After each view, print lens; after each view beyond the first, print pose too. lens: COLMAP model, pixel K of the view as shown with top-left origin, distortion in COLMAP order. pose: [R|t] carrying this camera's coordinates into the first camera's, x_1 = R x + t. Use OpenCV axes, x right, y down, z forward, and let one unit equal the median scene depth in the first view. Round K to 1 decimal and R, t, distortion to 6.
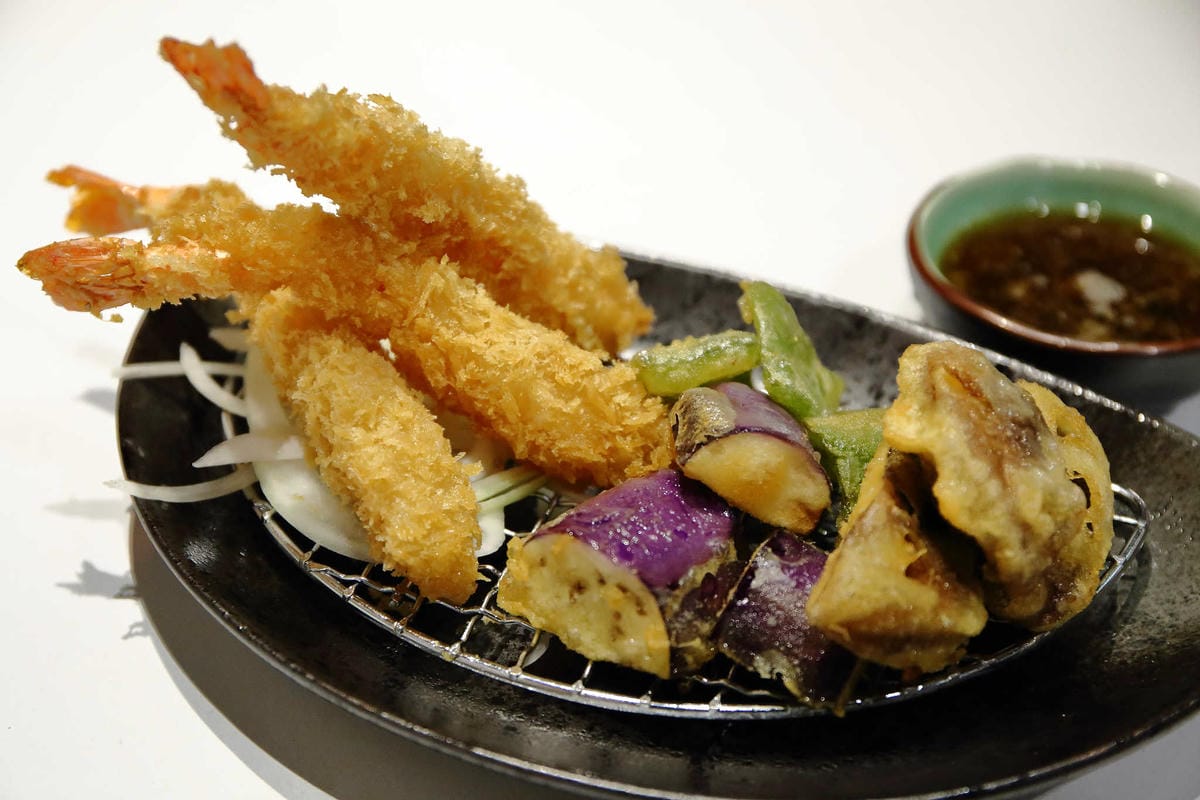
lens RADIAL K [[2420.0, 0, 599.3], [0, 2420.0, 396.5], [0, 0, 1]] dist [0.068524, 0.000000]
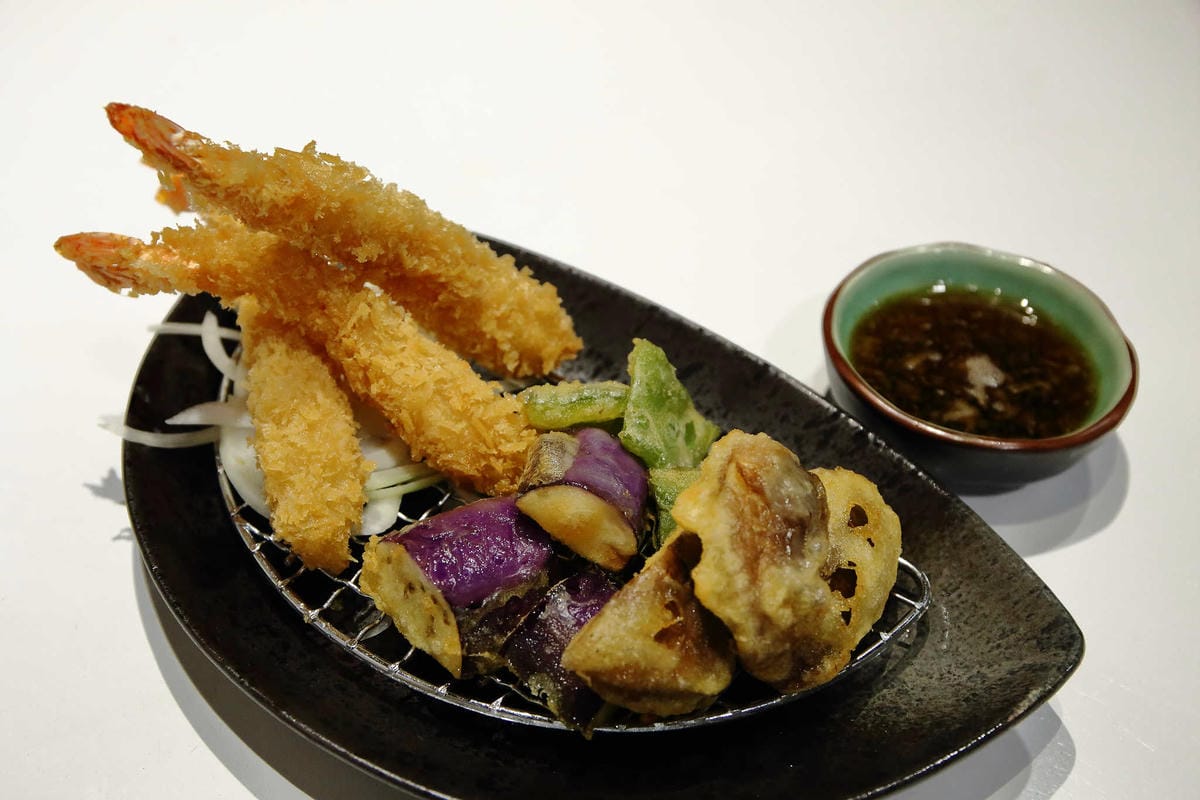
lens RADIAL K [[1726.3, 0, 600.8], [0, 1726.3, 404.9], [0, 0, 1]] dist [-0.021018, 0.000000]
pose [[0.966076, 0.171359, -0.193221, 0.227040], [-0.145567, 0.979296, 0.140679, -0.141844], [0.213327, -0.107780, 0.971018, 0.177222]]
